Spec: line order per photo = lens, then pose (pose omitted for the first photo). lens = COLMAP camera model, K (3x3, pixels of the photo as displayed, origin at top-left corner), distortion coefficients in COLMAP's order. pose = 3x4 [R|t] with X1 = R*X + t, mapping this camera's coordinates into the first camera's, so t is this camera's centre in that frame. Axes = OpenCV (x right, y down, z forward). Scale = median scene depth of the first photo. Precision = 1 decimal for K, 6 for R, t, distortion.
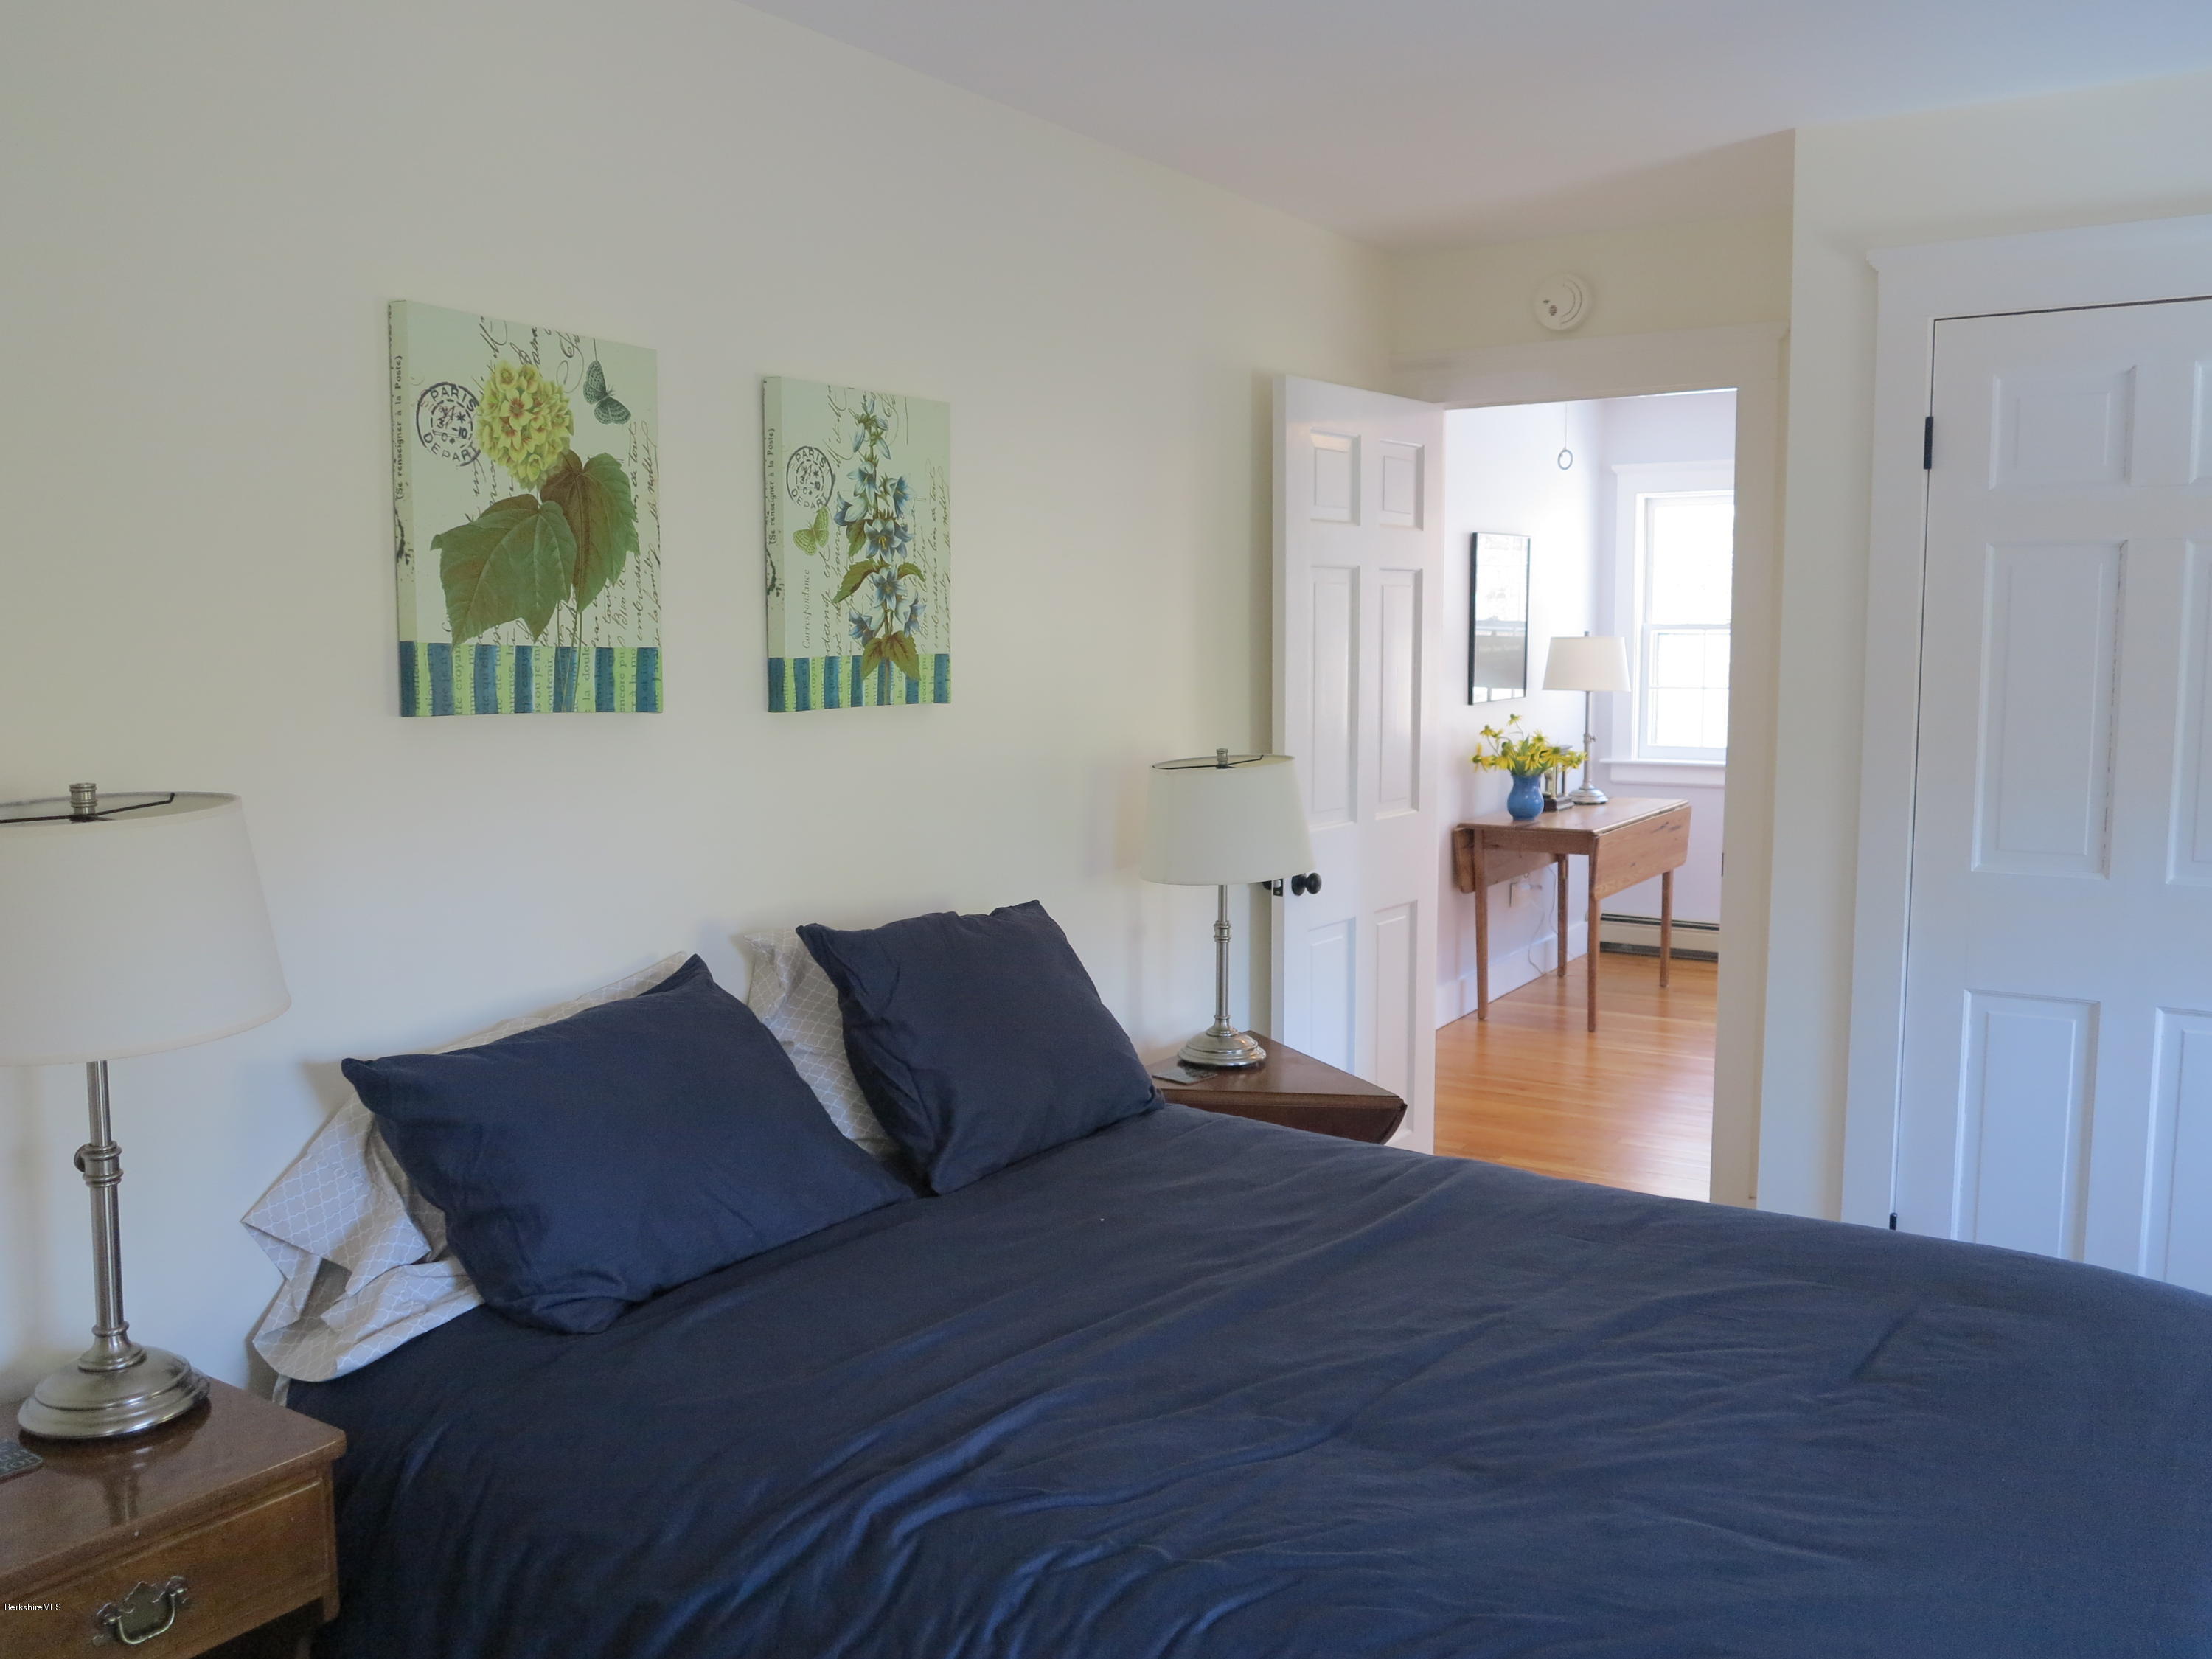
lens RADIAL K [[1824.7, 0, 1101.8], [0, 1824.7, 832.9], [0, 0, 1]] dist [-0.043902, 0.009448]
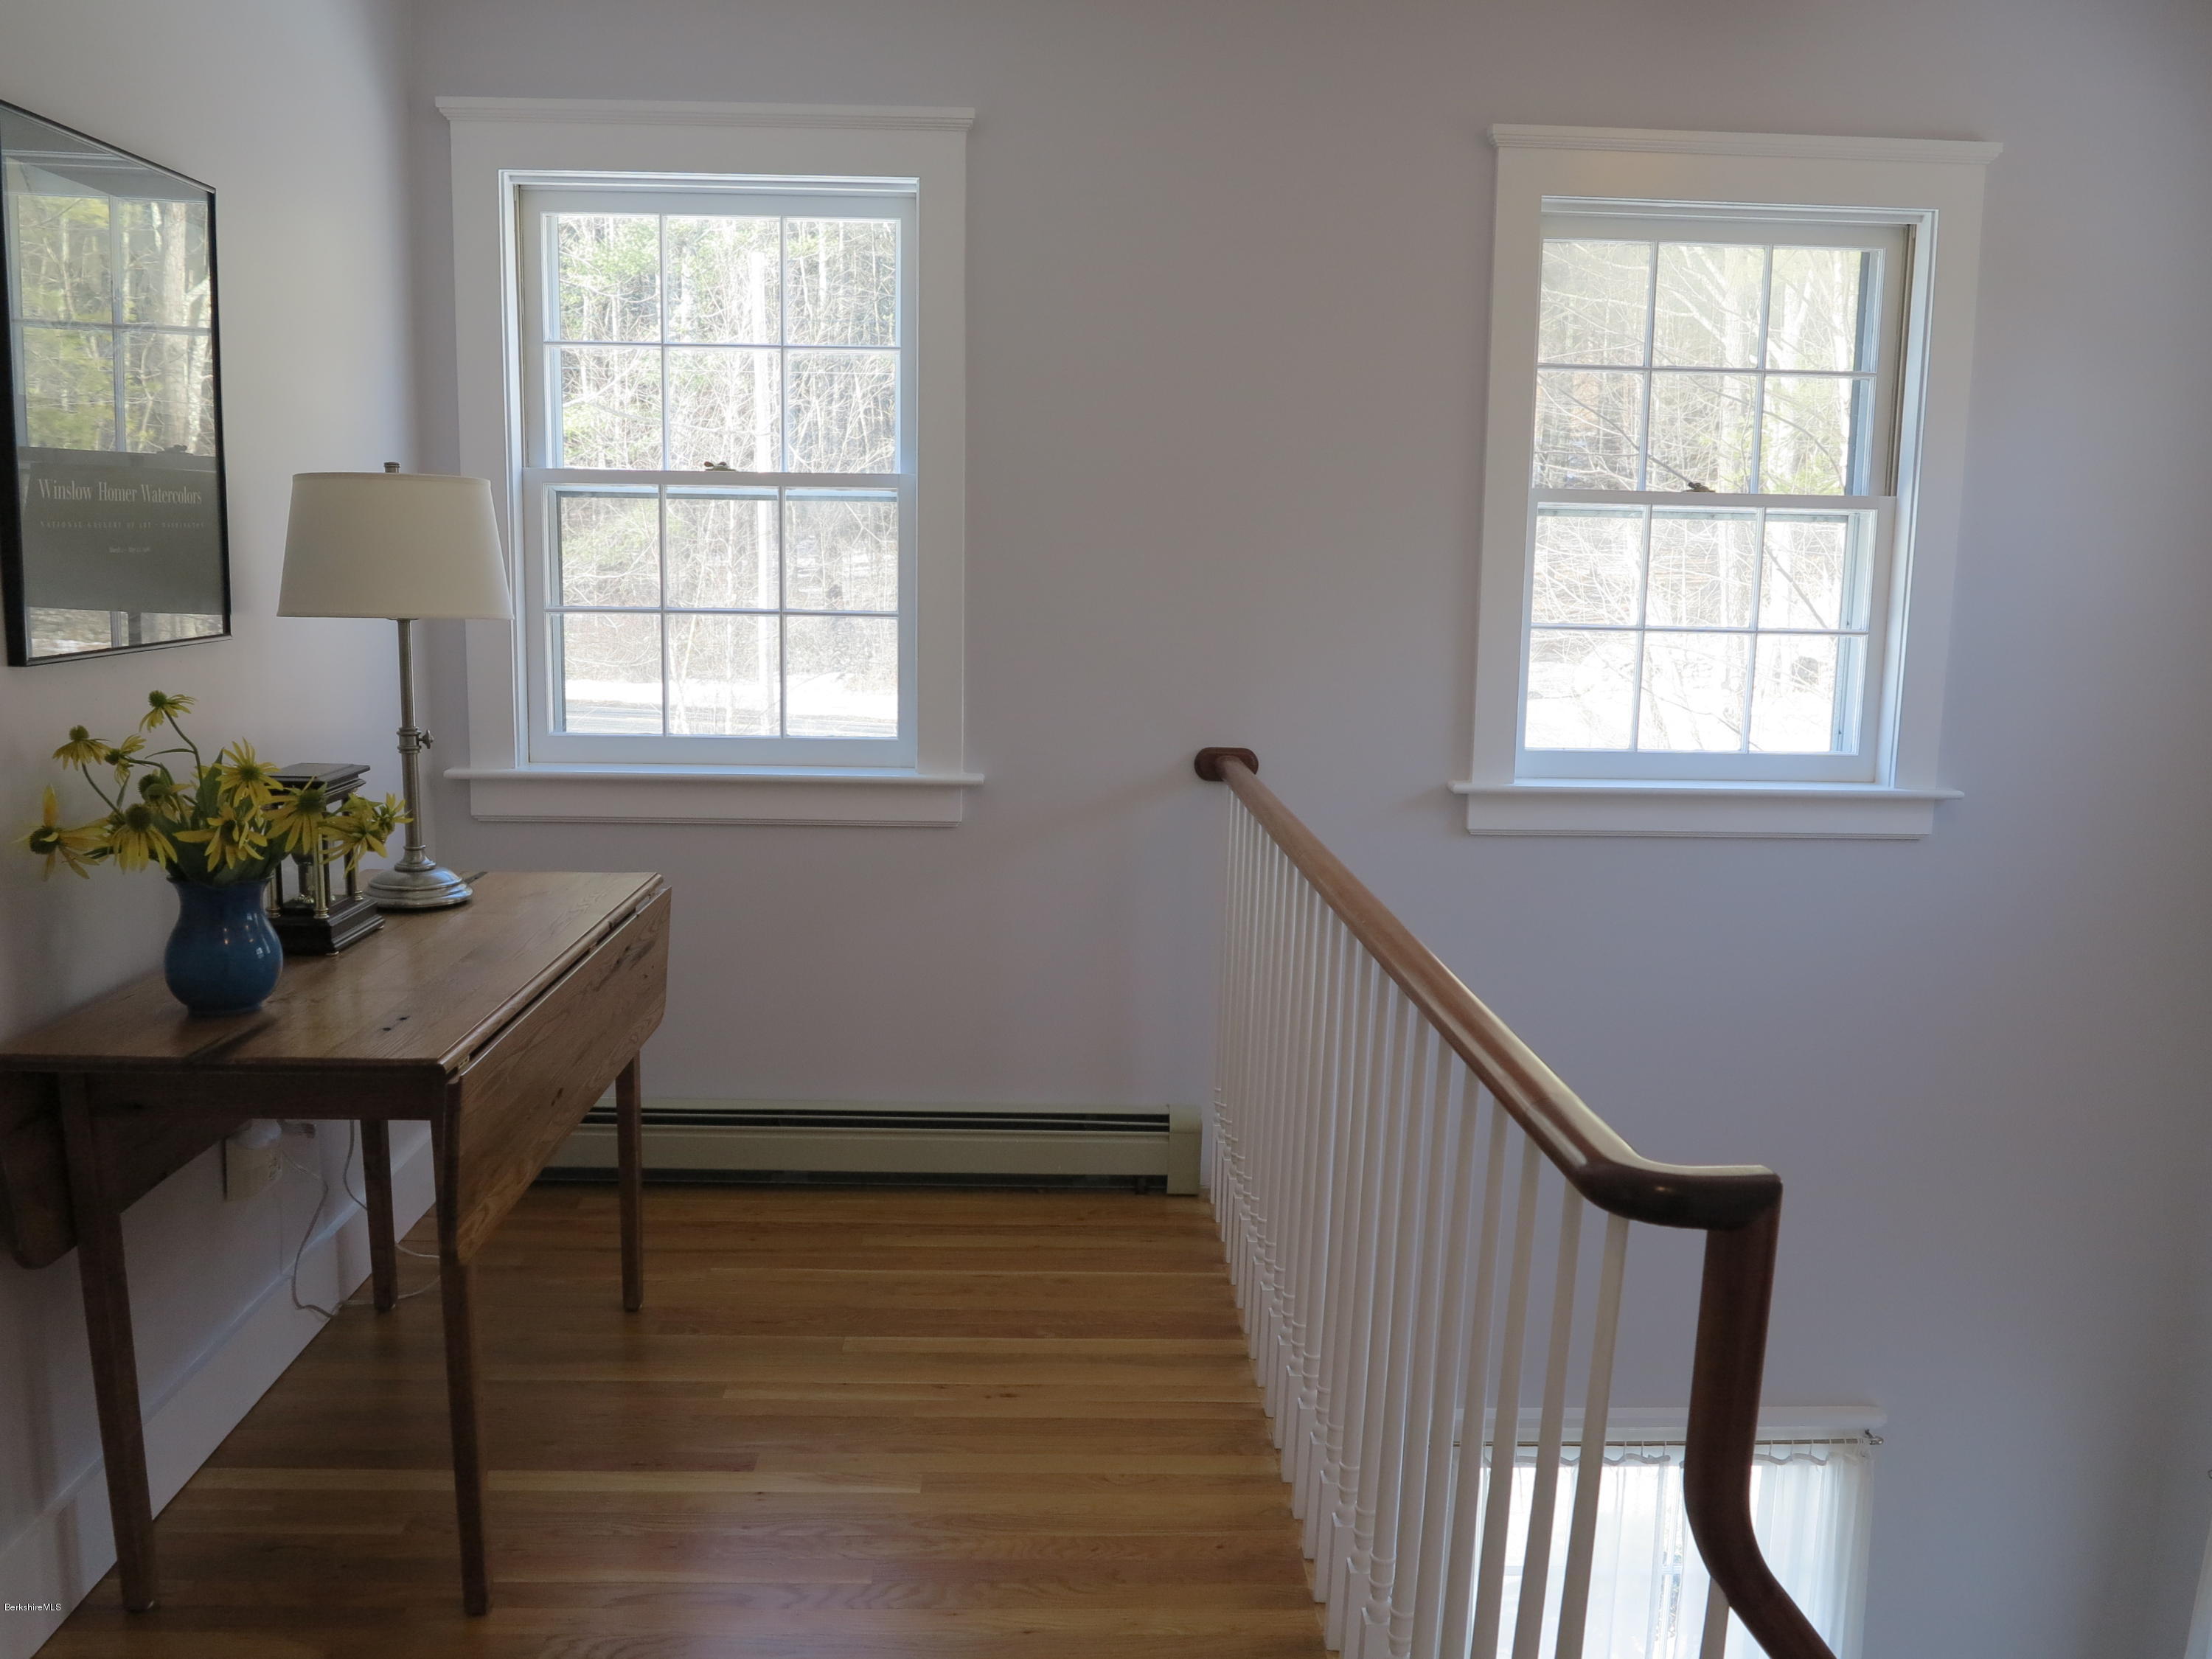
lens RADIAL K [[1809.7, 0, 1115.5], [0, 1809.7, 832.4], [0, 0, 1]] dist [-0.031250, -0.000985]
pose [[0.810698, -0.066157, 0.581715, 0.166061], [0.042176, 0.997613, 0.054677, -0.047756], [-0.583943, -0.019792, 0.811553, 0.606516]]
